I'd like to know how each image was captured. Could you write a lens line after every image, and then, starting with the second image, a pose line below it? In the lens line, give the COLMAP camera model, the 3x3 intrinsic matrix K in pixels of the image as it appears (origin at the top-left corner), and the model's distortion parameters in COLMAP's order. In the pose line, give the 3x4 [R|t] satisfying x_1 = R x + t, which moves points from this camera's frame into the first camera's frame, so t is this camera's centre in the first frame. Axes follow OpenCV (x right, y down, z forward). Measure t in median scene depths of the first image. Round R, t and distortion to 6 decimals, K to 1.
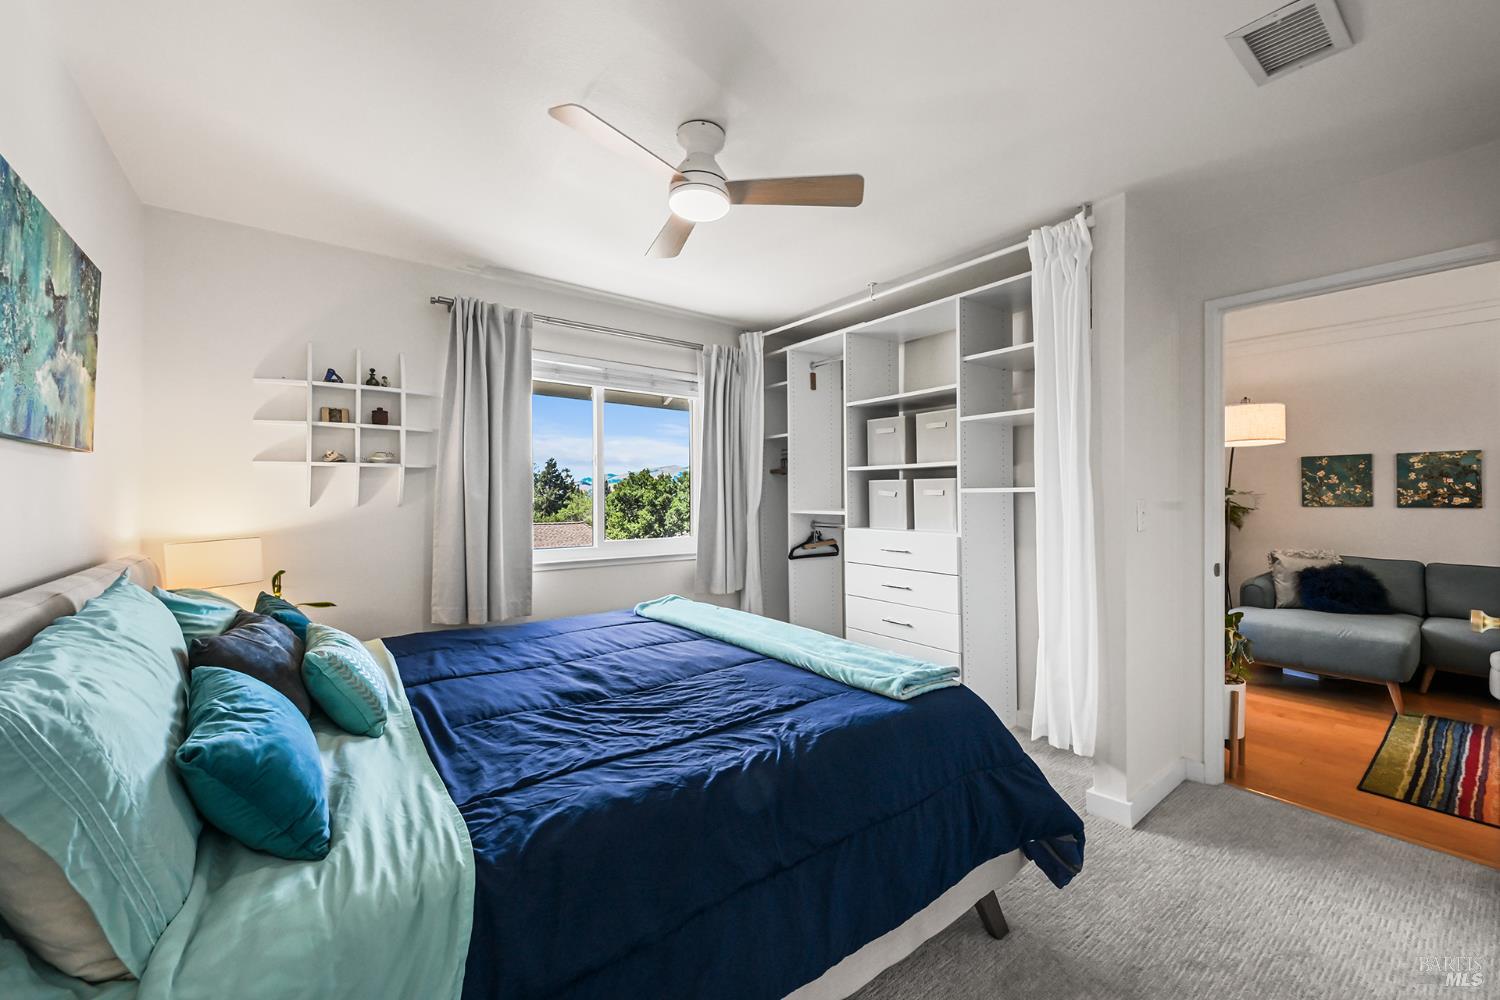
lens RADIAL K [[593.9, 0, 759.4], [0, 593.9, 494.0], [0, 0, 1]] dist [-0.001811, -0.000717]
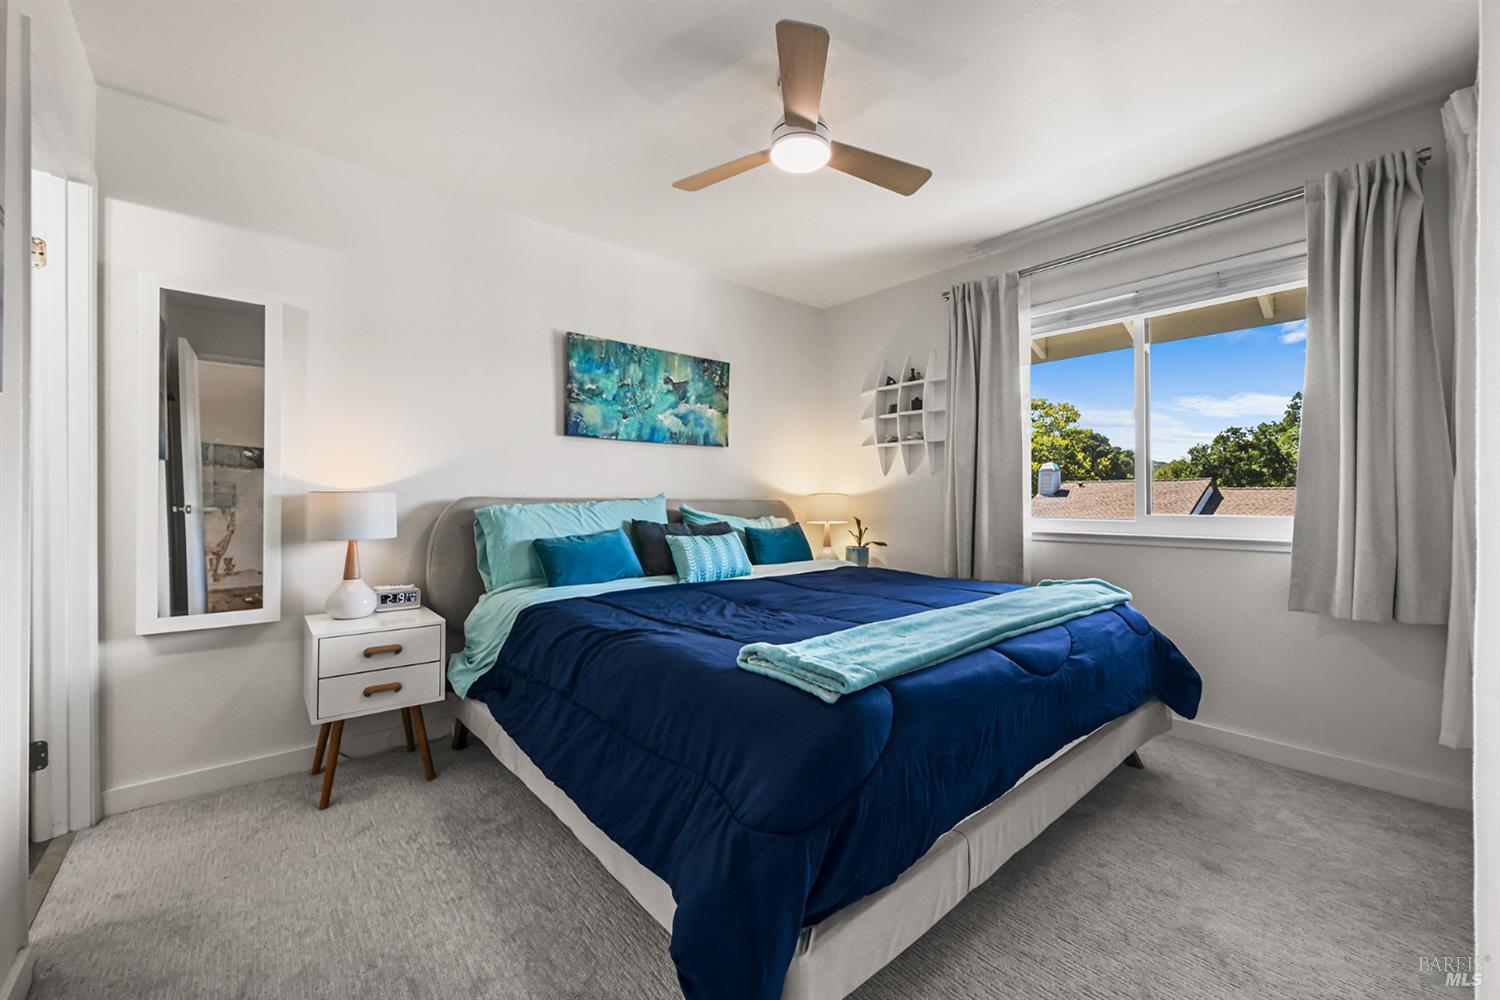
lens RADIAL K [[593.9, 0, 761.8], [0, 593.9, 500.6], [0, 0, 1]] dist [-0.001811, -0.000717]
pose [[0.044366, 0.000495, -0.999015, 0.652022], [0.003942, 0.999992, 0.000671, 0.078145], [0.999008, -0.003968, 0.044364, 0.625591]]
